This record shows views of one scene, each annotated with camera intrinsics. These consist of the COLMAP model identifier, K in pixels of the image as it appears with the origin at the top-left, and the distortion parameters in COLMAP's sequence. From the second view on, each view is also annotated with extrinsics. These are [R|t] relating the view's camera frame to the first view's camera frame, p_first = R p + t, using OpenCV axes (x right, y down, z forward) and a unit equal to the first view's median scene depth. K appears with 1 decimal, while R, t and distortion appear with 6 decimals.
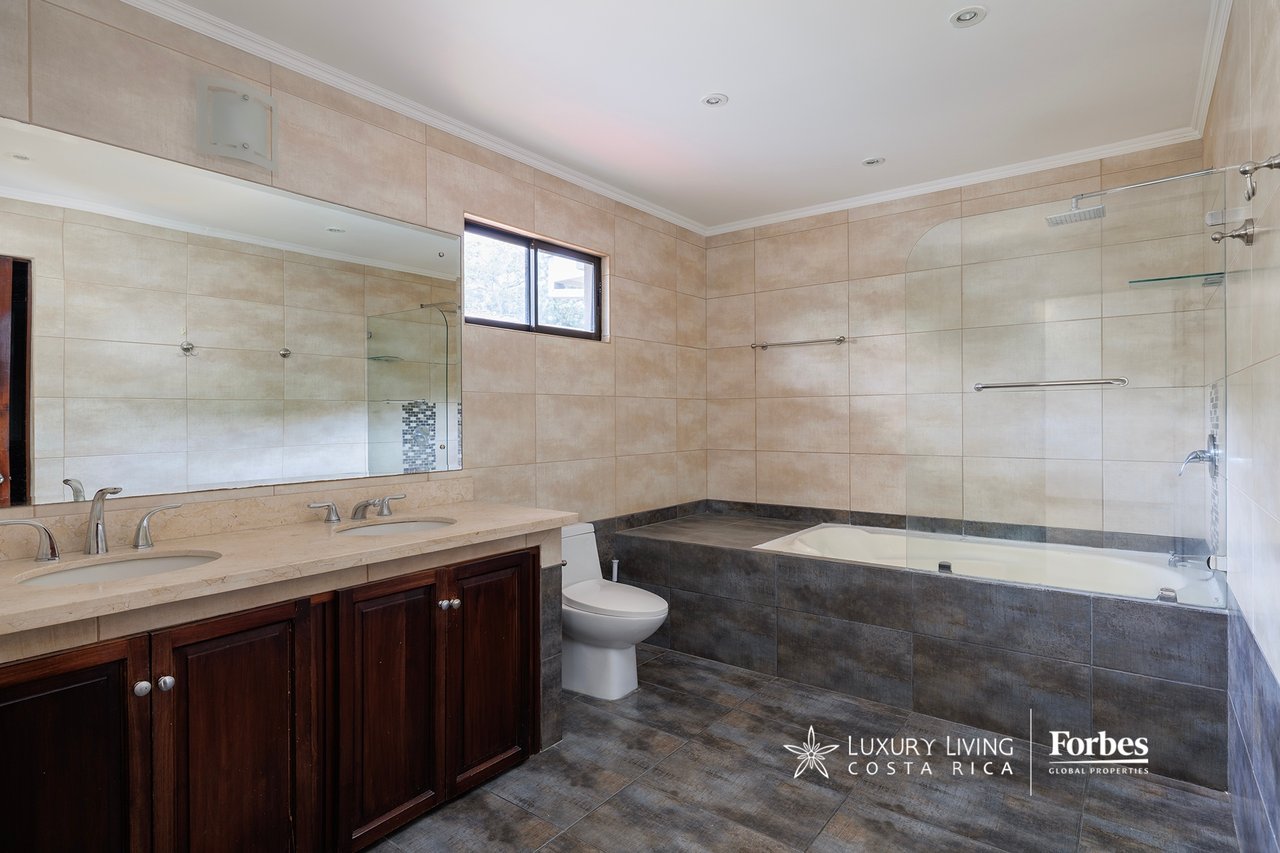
lens RADIAL K [[672.1, 0, 634.3], [0, 672.1, 426.7], [0, 0, 1]] dist [0.013124, -0.001464]
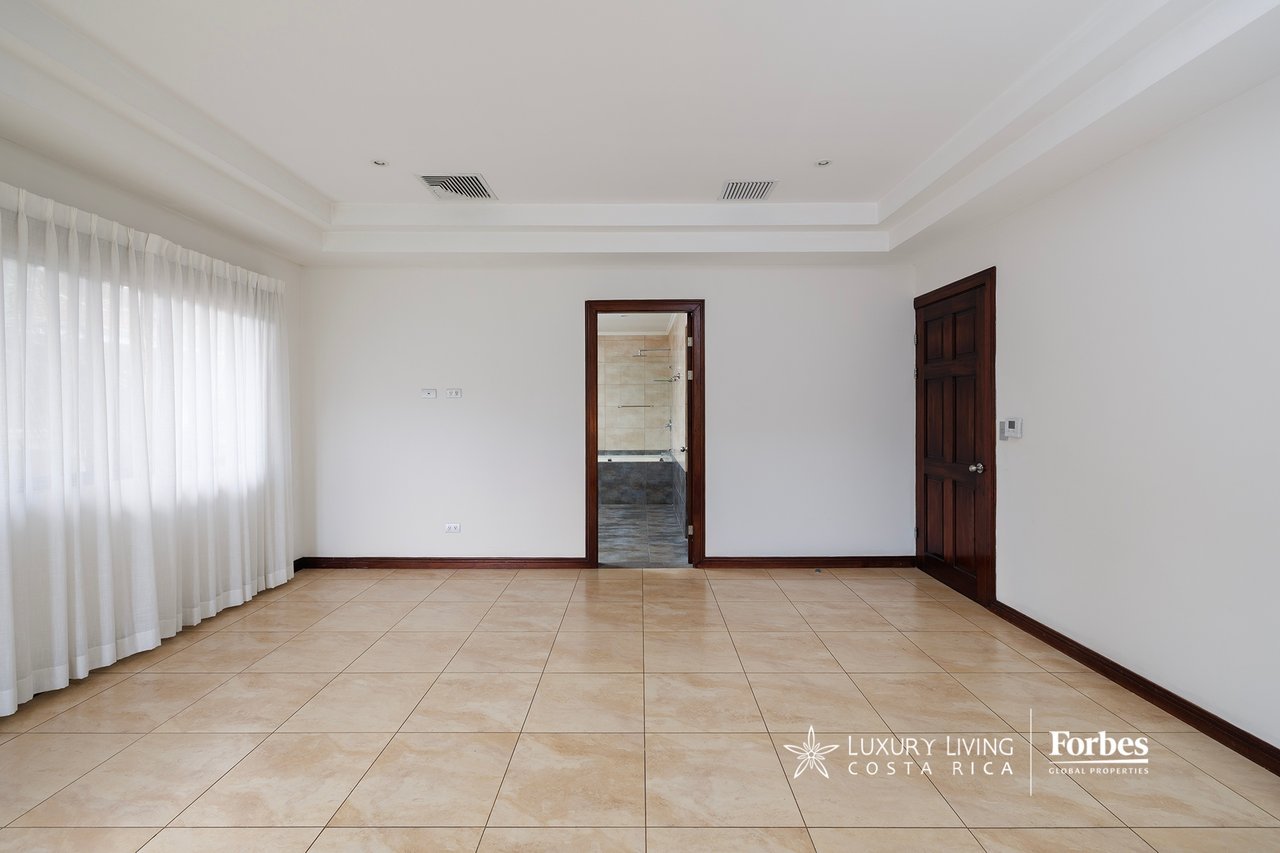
lens RADIAL K [[672.1, 0, 643.9], [0, 672.1, 426.7], [0, 0, 1]] dist [0.013124, -0.001464]
pose [[0.797329, -0.016068, 0.603331, -0.922680], [0.010782, 0.999865, 0.012380, 0.005851], [-0.603449, -0.003366, 0.797395, -1.148571]]
